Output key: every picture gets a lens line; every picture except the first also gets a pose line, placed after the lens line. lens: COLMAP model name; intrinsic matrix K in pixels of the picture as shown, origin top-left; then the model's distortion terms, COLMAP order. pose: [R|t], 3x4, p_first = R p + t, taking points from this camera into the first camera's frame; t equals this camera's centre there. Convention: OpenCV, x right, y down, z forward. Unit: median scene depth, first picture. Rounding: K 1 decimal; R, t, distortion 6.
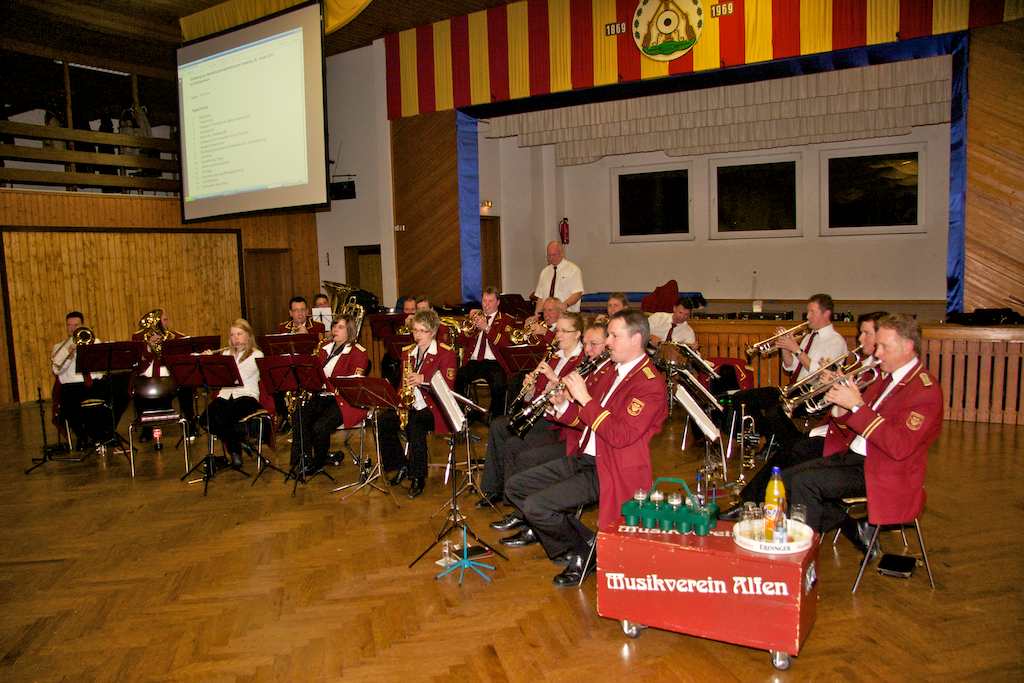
lens RADIAL K [[786.2, 0, 512.0], [0, 786.2, 341.5], [0, 0, 1]] dist [-0.002469, -0.001077]
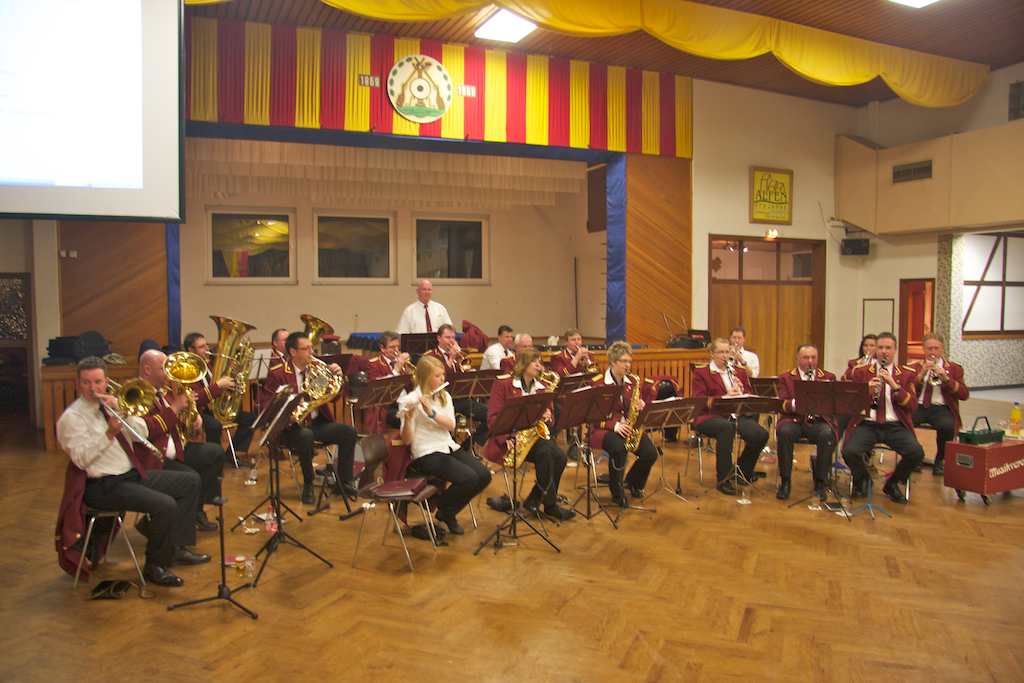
lens RADIAL K [[786.2, 0, 512.0], [0, 786.2, 341.5], [0, 0, 1]] dist [-0.002469, -0.001077]
pose [[0.565202, -0.023695, 0.824612, -0.657667], [0.086117, 0.995821, -0.030411, -0.004051], [-0.820445, 0.088202, 0.564880, 0.295184]]
